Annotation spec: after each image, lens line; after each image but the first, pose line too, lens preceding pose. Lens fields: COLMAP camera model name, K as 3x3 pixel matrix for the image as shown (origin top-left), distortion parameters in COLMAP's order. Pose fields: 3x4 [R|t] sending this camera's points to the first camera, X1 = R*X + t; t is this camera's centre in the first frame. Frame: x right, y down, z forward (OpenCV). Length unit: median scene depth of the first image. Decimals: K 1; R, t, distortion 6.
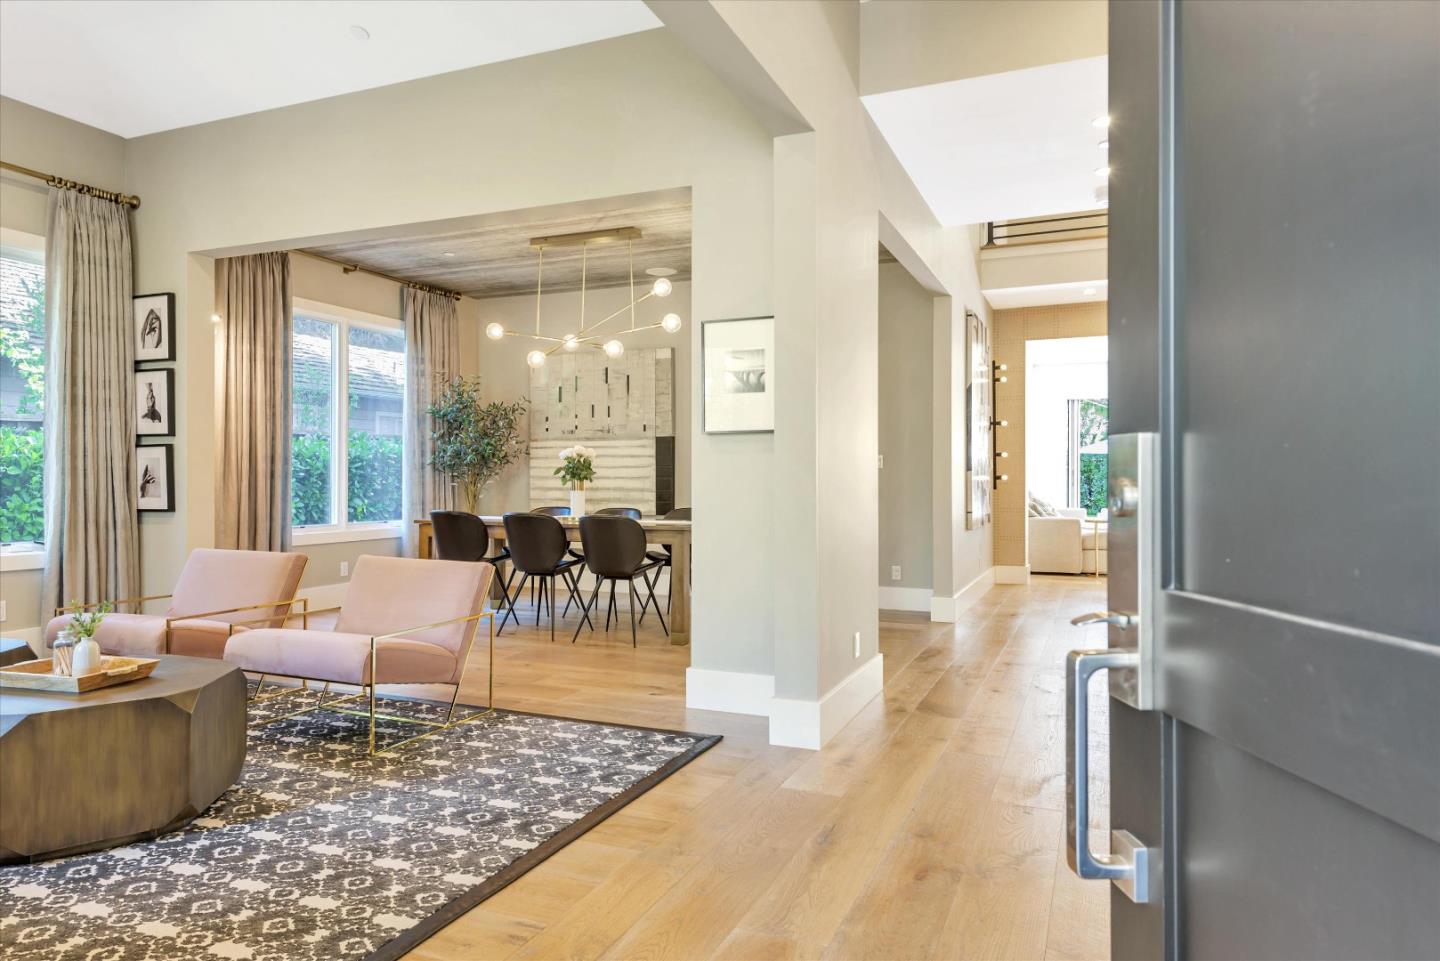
lens RADIAL K [[906.2, 0, 726.3], [0, 906.2, 483.4], [0, 0, 1]] dist [0.005541, 0.000245]
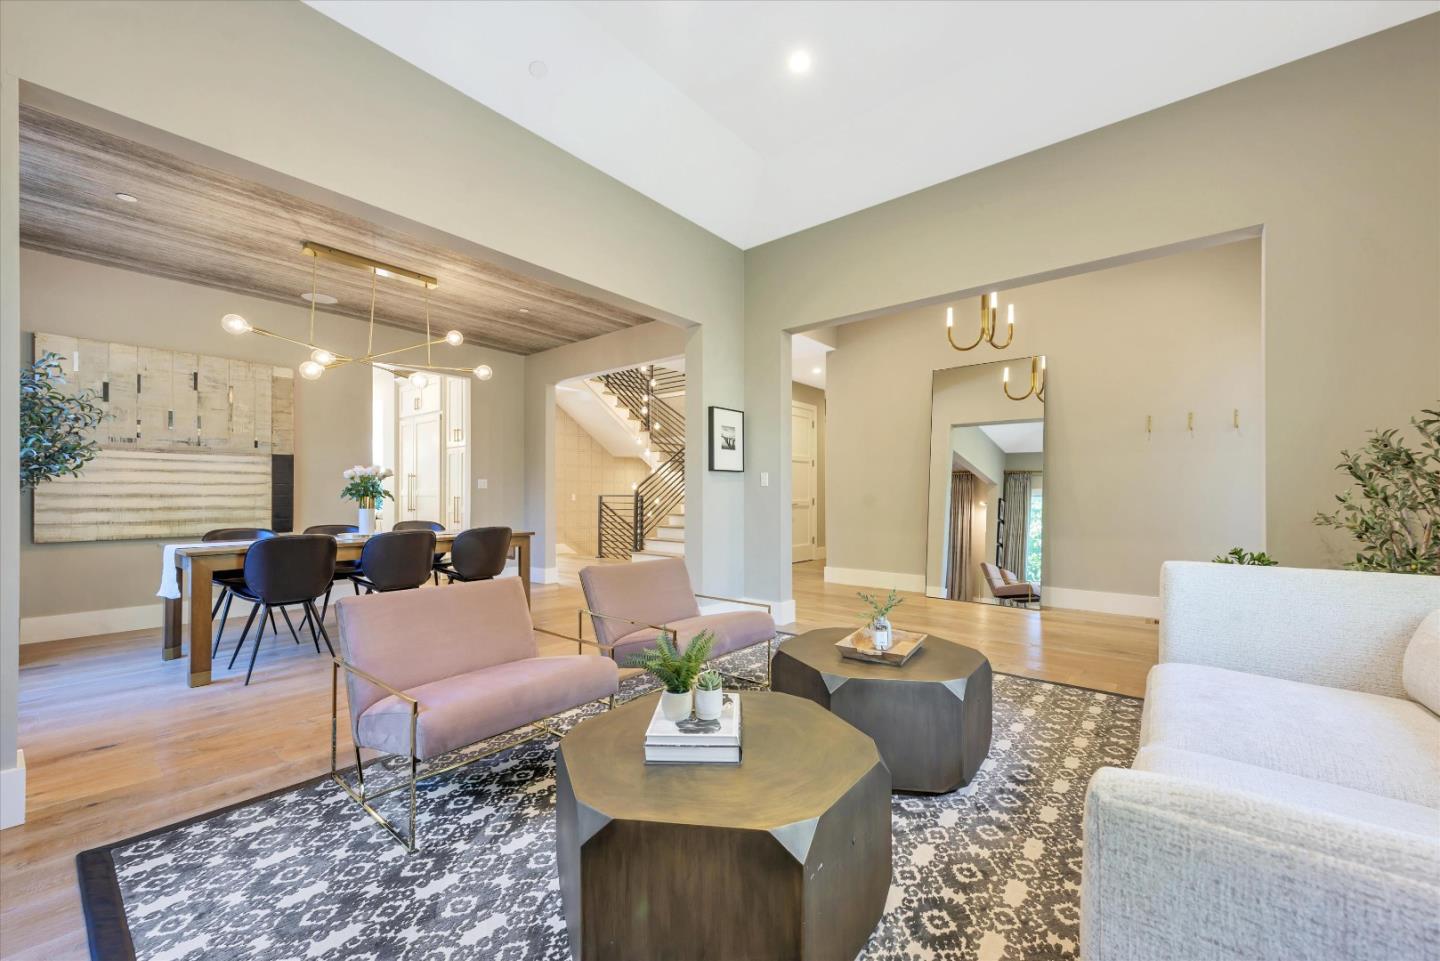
lens RADIAL K [[564.6, 0, 726.1], [0, 564.6, 489.4], [0, 0, 1]] dist [0.000624, -0.001923]
pose [[0.274308, 0.005375, 0.961627, -0.531800], [0.003621, 0.999972, -0.006622, -0.006927], [-0.961635, 0.005299, 0.274281, 0.348700]]
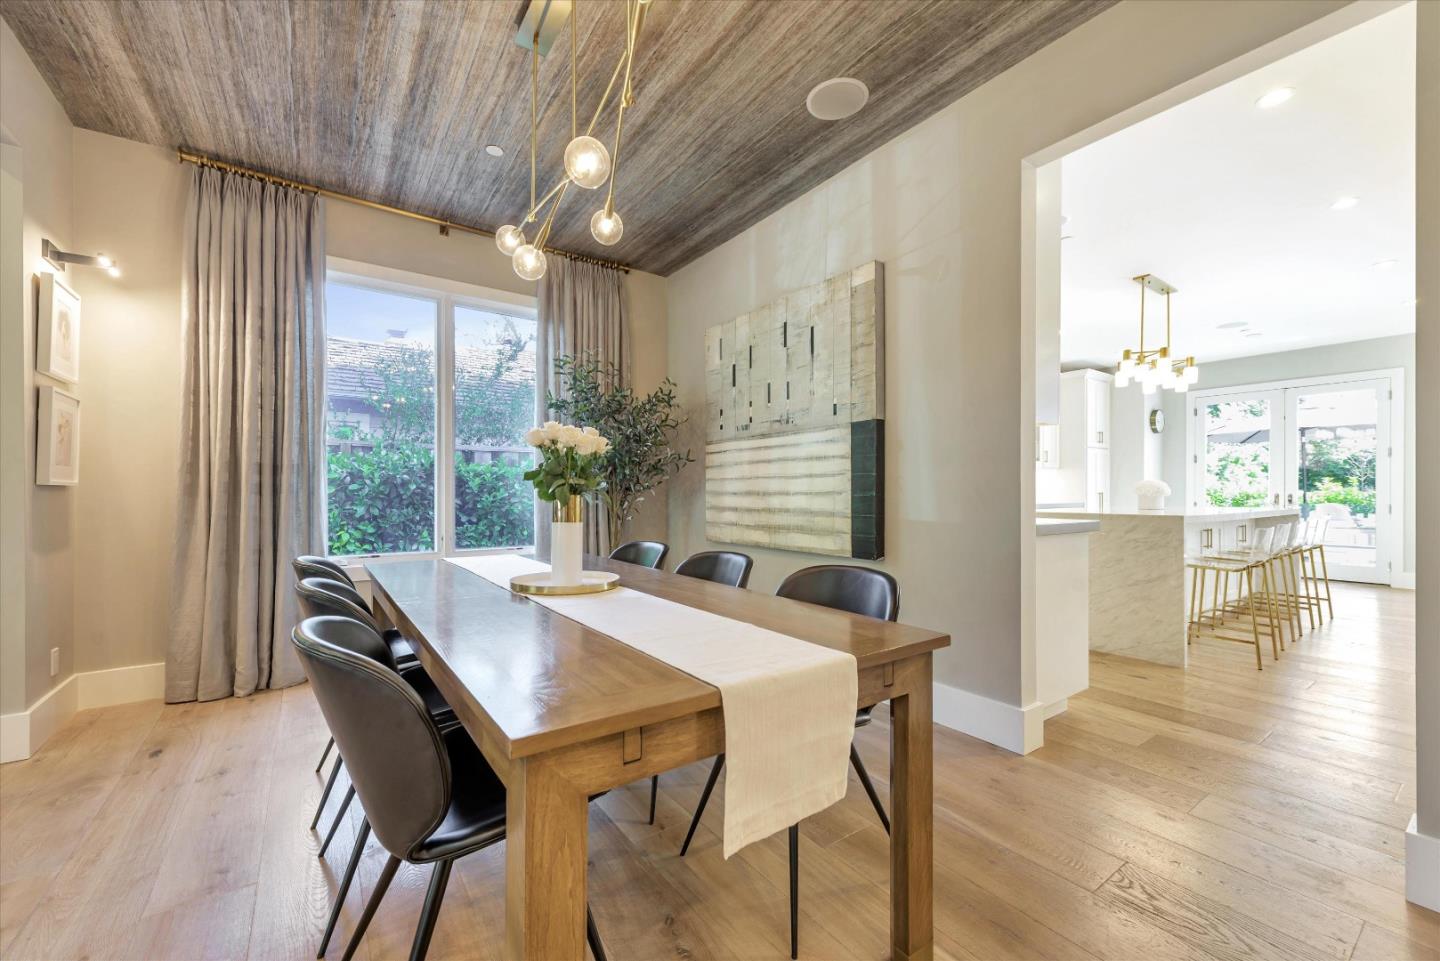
lens RADIAL K [[564.6, 0, 723.1], [0, 564.6, 496.3], [0, 0, 1]] dist [0.000624, -0.001923]
pose [[0.853702, 0.001023, -0.520761, 0.039803], [-0.001786, 0.999998, -0.000964, -0.003835], [0.520759, 0.001753, 0.853702, 0.644741]]
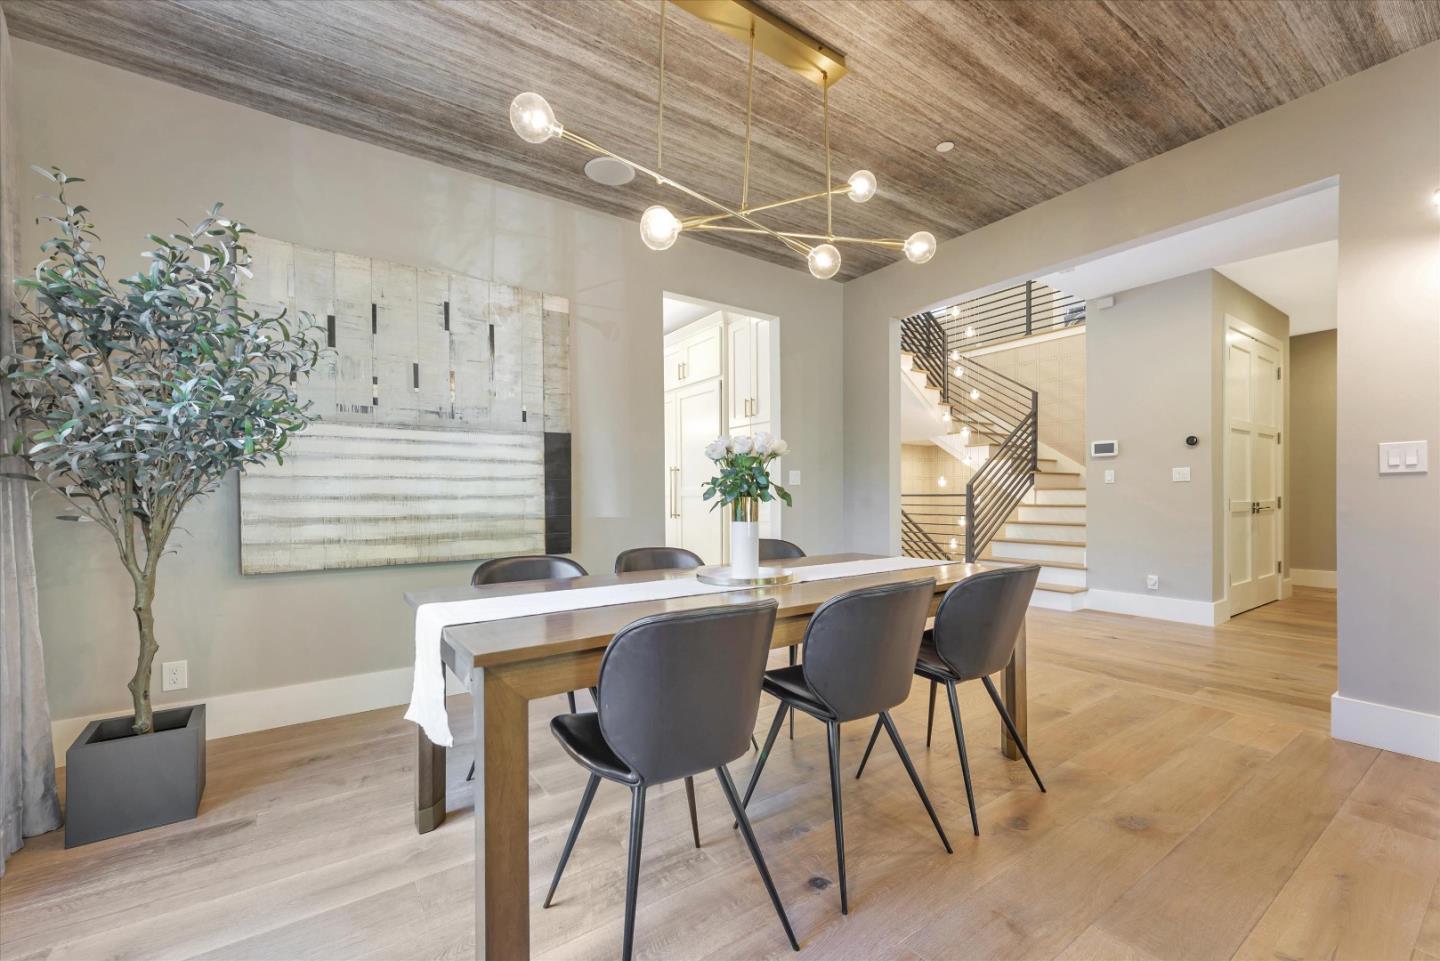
lens RADIAL K [[564.6, 0, 704.2], [0, 564.6, 498.4], [0, 0, 1]] dist [0.000624, -0.001923]
pose [[0.542439, -0.010025, 0.840035, -0.346921], [0.011857, 0.999921, 0.004277, -0.005274], [-0.840011, 0.007640, 0.542515, 0.685675]]
